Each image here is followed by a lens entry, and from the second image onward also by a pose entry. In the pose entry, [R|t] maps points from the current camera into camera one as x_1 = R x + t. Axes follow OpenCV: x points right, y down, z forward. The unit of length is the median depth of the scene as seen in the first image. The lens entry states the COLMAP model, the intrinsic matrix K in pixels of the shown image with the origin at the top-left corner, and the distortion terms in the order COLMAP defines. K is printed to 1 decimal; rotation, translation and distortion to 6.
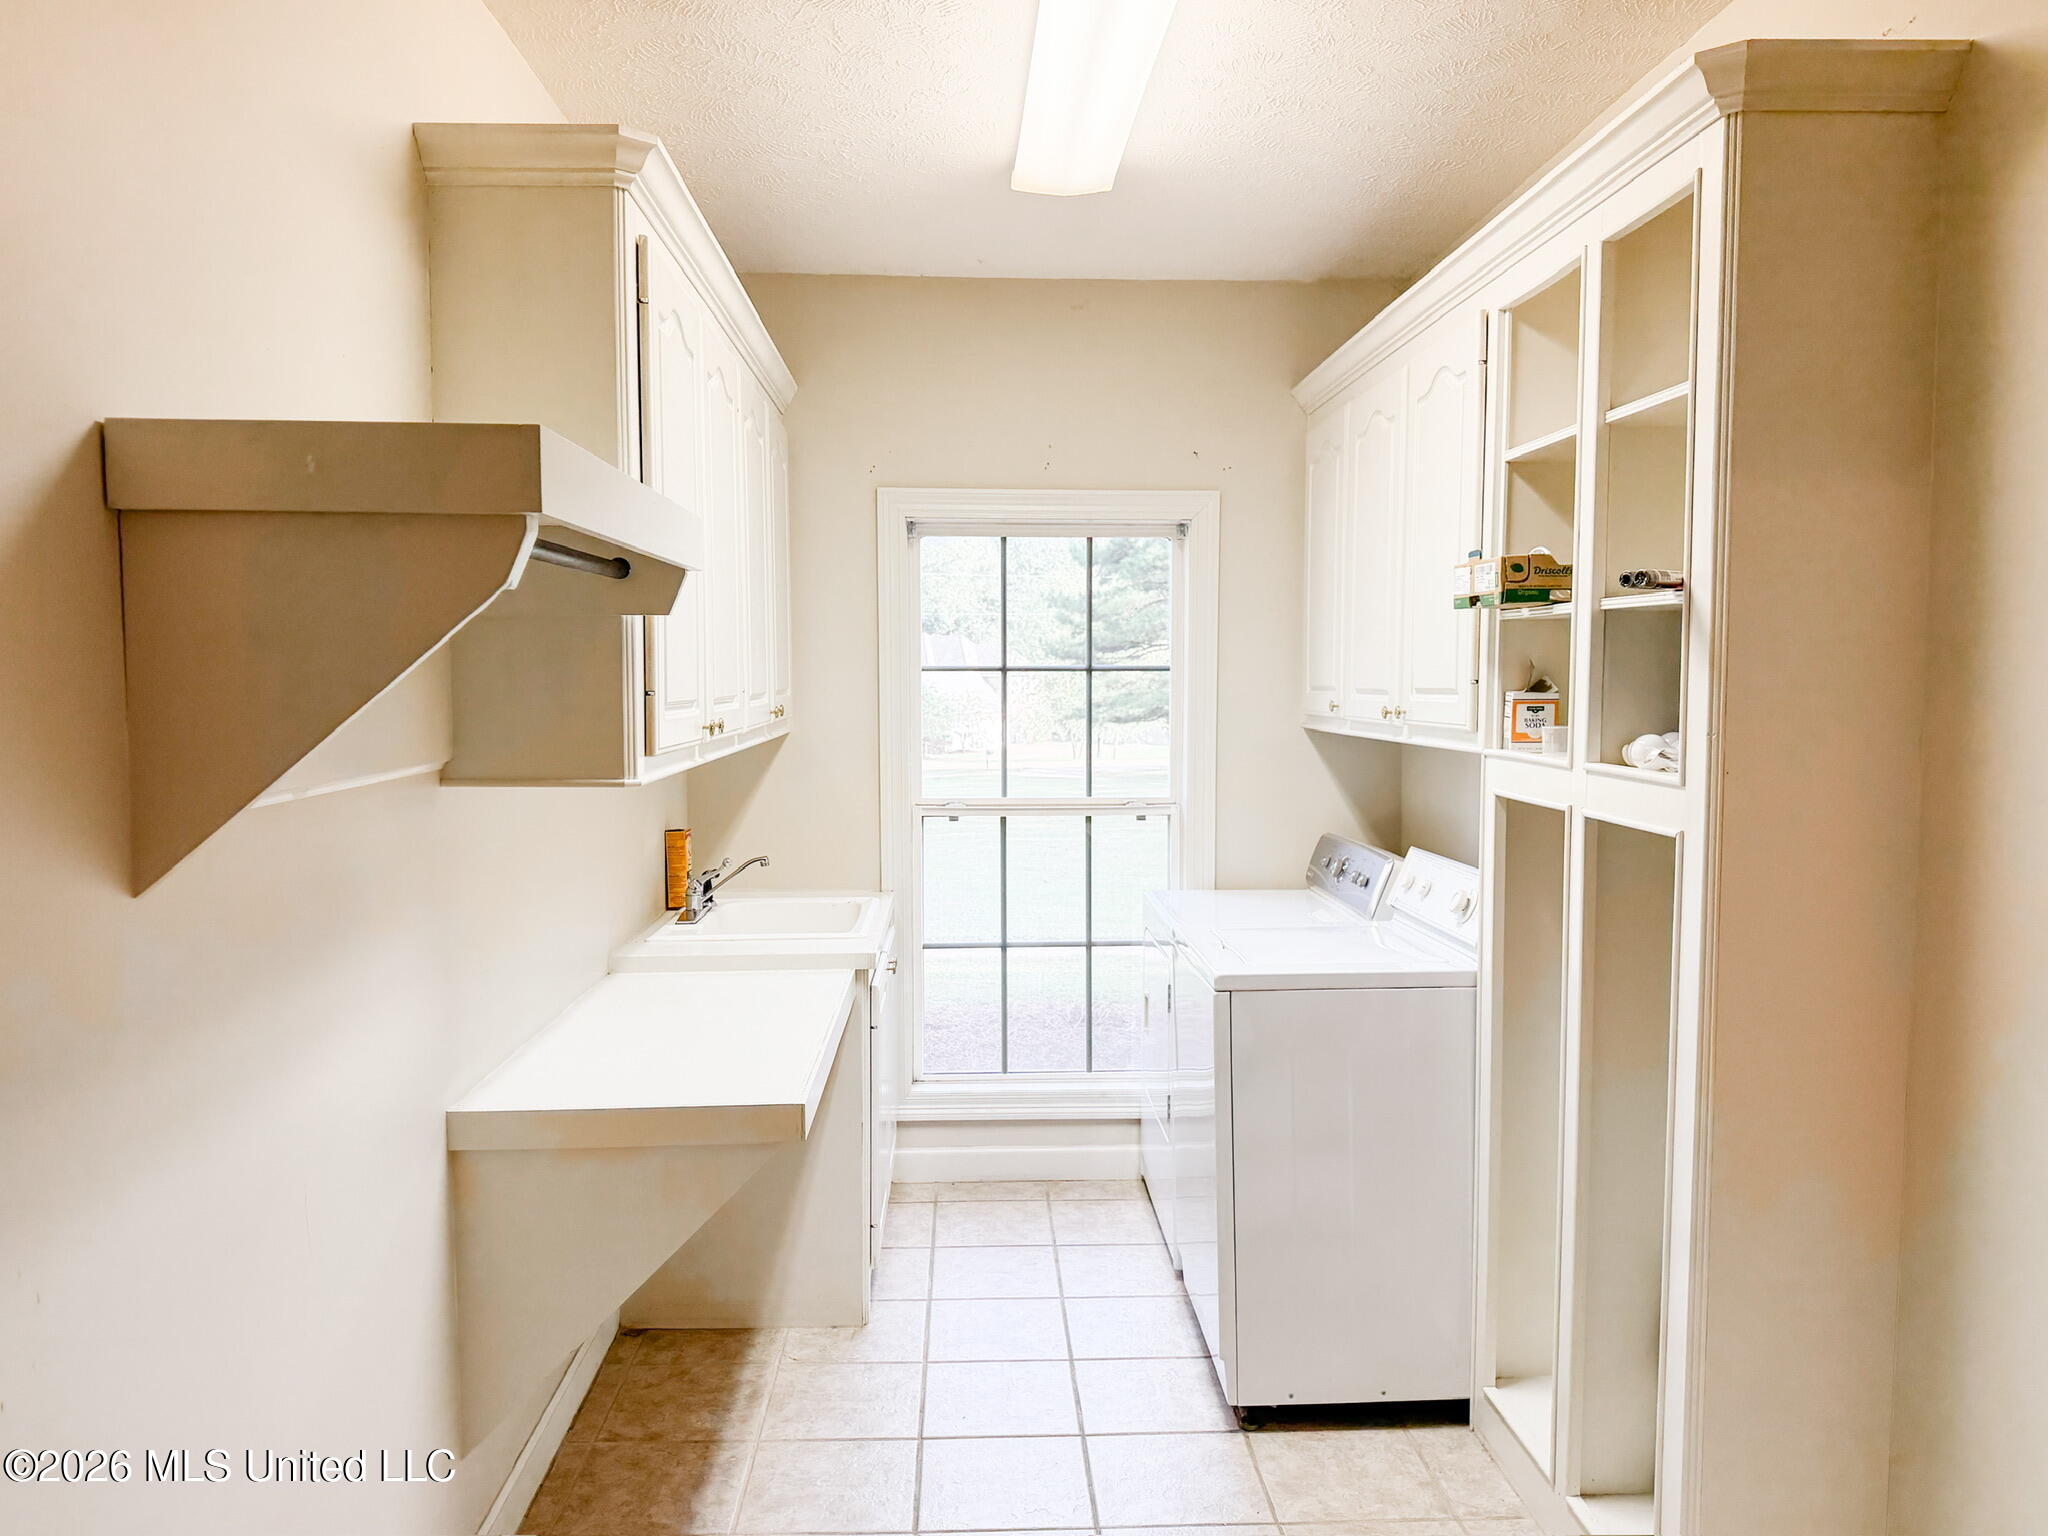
lens RADIAL K [[1475.6, 0, 1009.2], [0, 1475.6, 774.2], [0, 0, 1]] dist [0.035895, -0.004480]
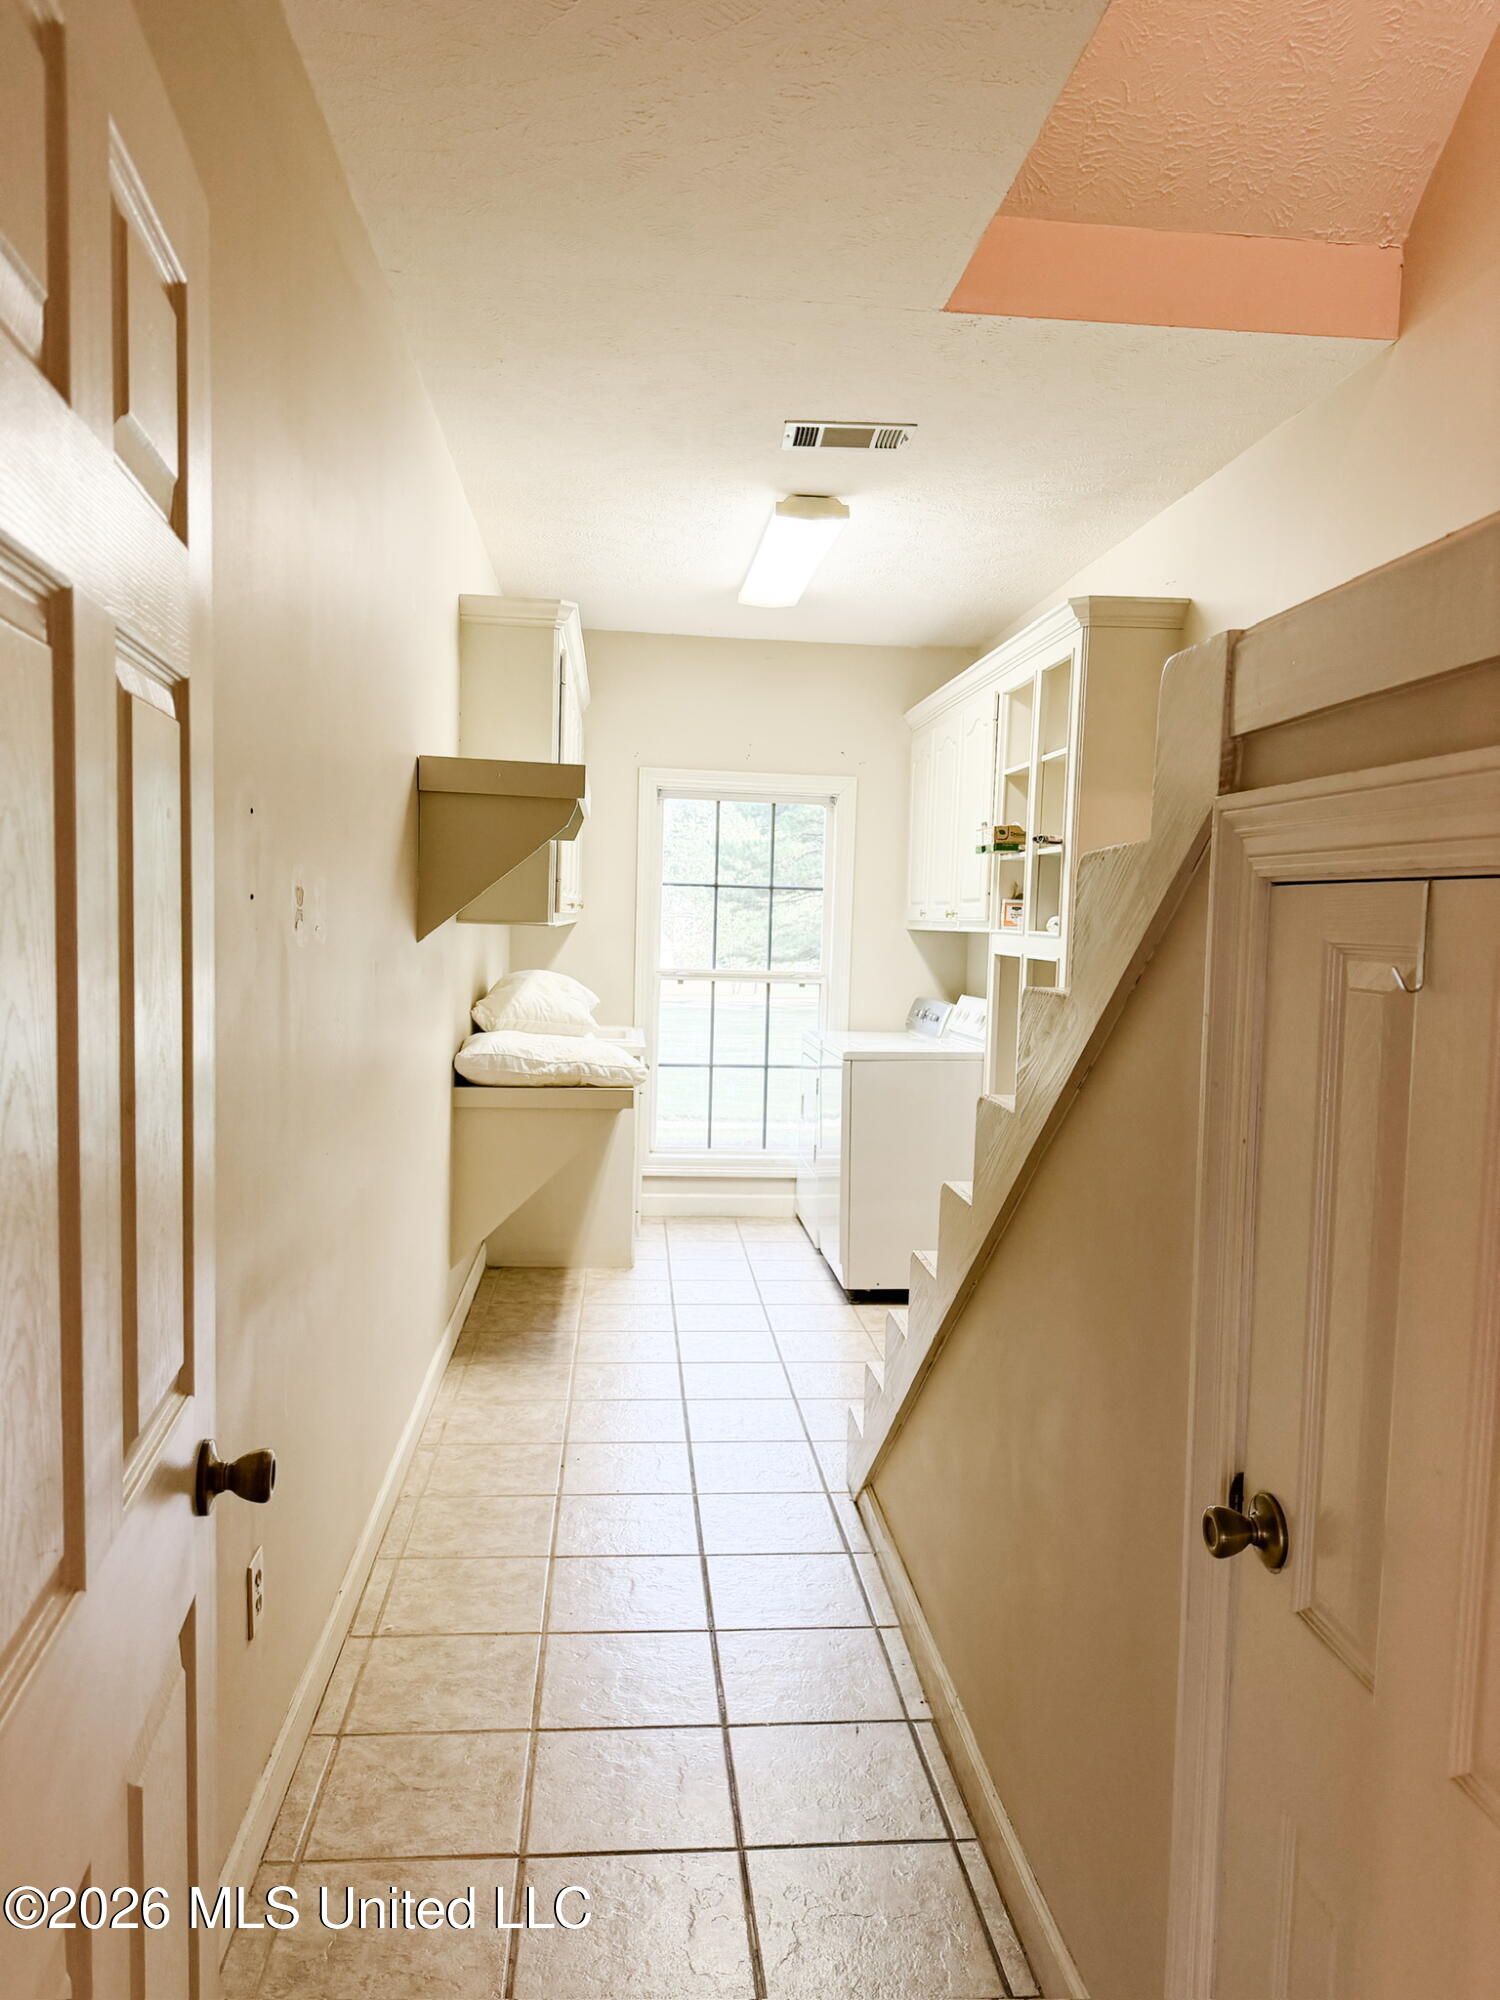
lens RADIAL K [[1396.4, 0, 760.4], [0, 1396.4, 997.7], [0, 0, 1]] dist [0.028726, -0.044556]
pose [[0.997527, 0.026894, 0.064936, -0.067856], [-0.026213, 0.999592, -0.011323, 0.085126], [-0.065214, 0.009593, 0.997825, -0.642033]]
